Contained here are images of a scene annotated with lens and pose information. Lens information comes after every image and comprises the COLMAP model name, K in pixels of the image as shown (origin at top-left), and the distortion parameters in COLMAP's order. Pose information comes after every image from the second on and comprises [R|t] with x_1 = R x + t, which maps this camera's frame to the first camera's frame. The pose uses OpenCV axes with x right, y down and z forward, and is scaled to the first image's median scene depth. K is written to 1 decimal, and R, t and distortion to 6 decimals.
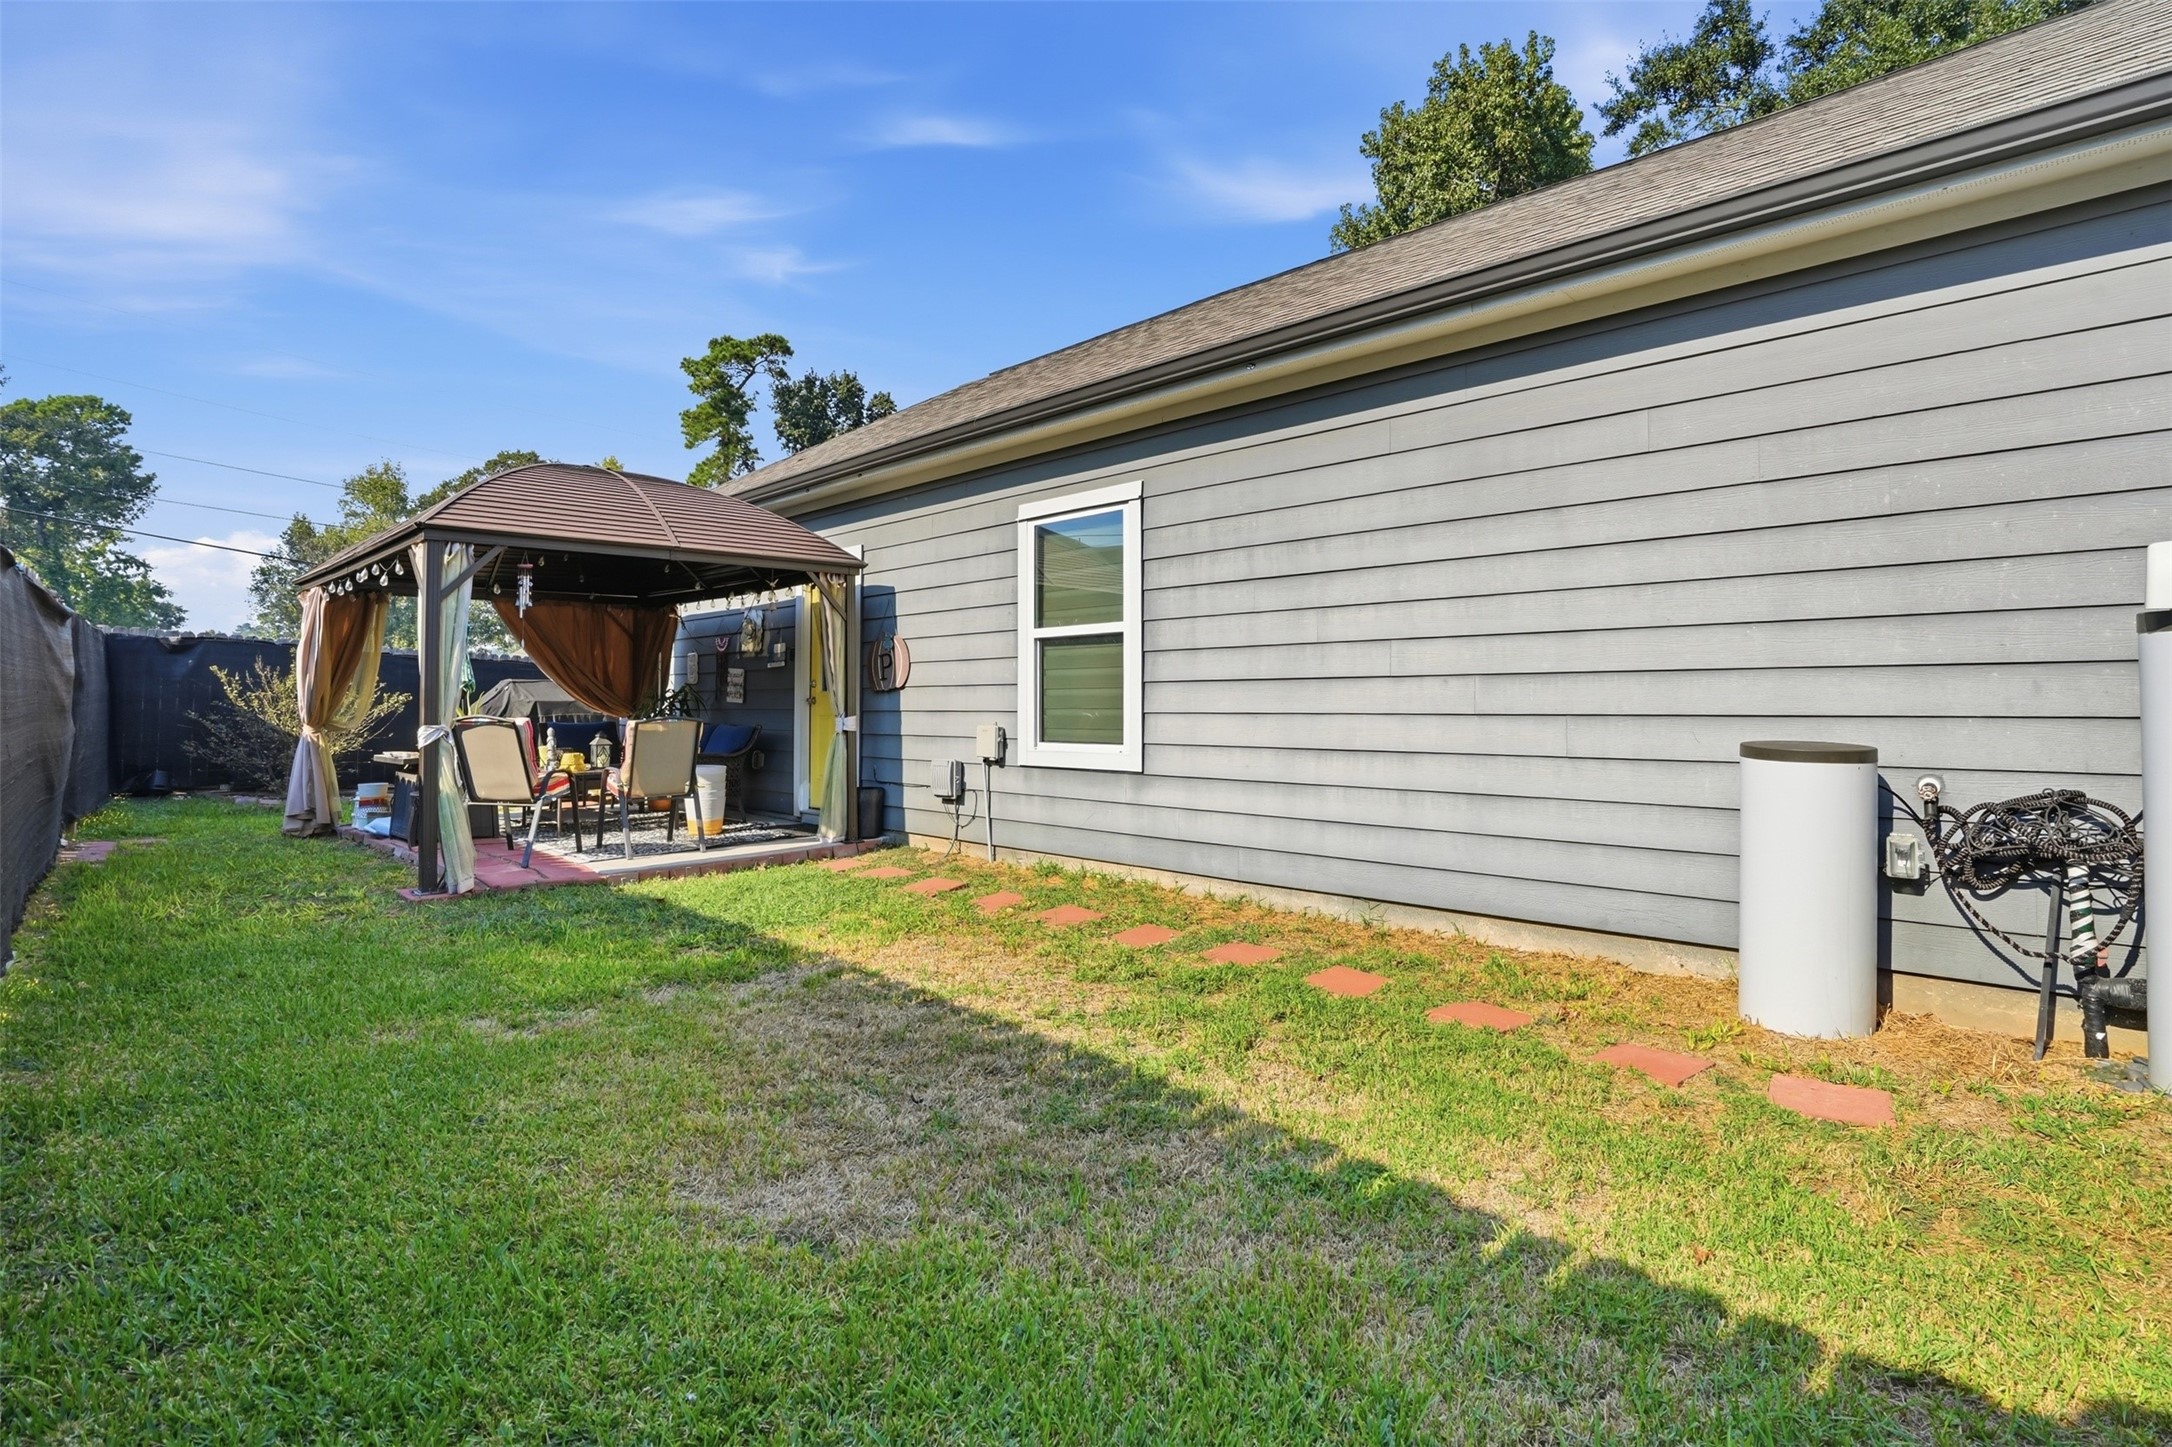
lens RADIAL K [[1043.4, 0, 1083.6], [0, 1043.4, 705.9], [0, 0, 1]] dist [-0.028559, 0.000768]
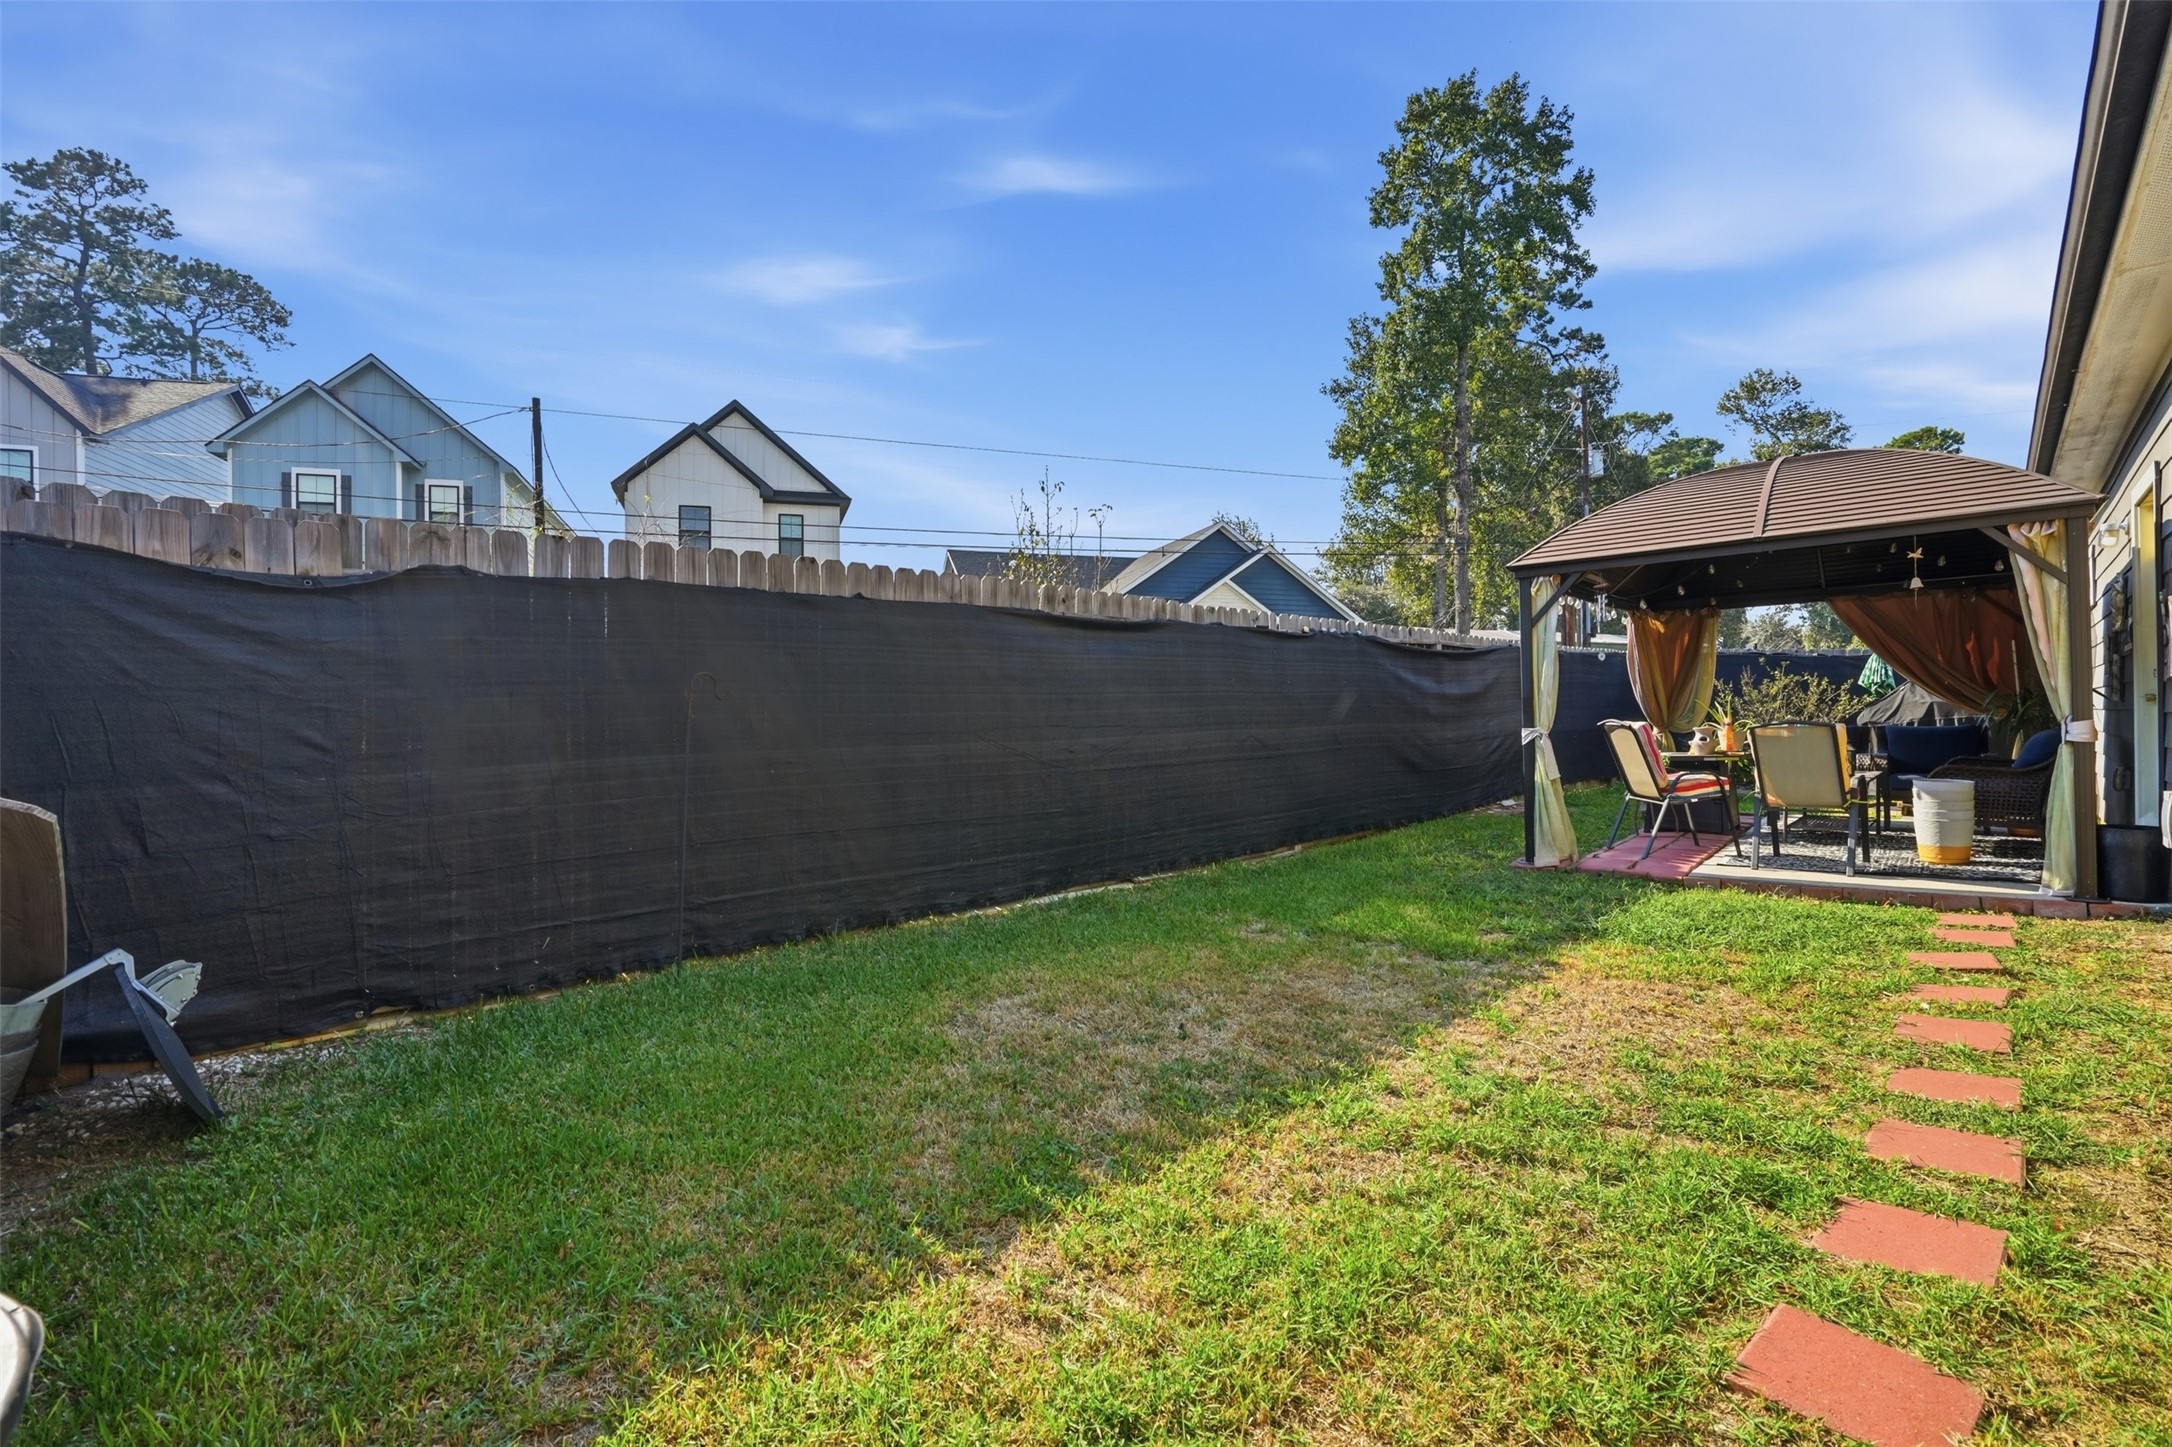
lens RADIAL K [[991.3, 0, 1097.4], [0, 991.3, 723.2], [0, 0, 1]] dist [-0.030297, 0.000880]
pose [[0.045664, 0.006152, -0.998938, 0.394554], [0.013278, 0.999889, 0.006765, -0.000682], [0.998869, -0.013573, 0.045577, 0.320641]]
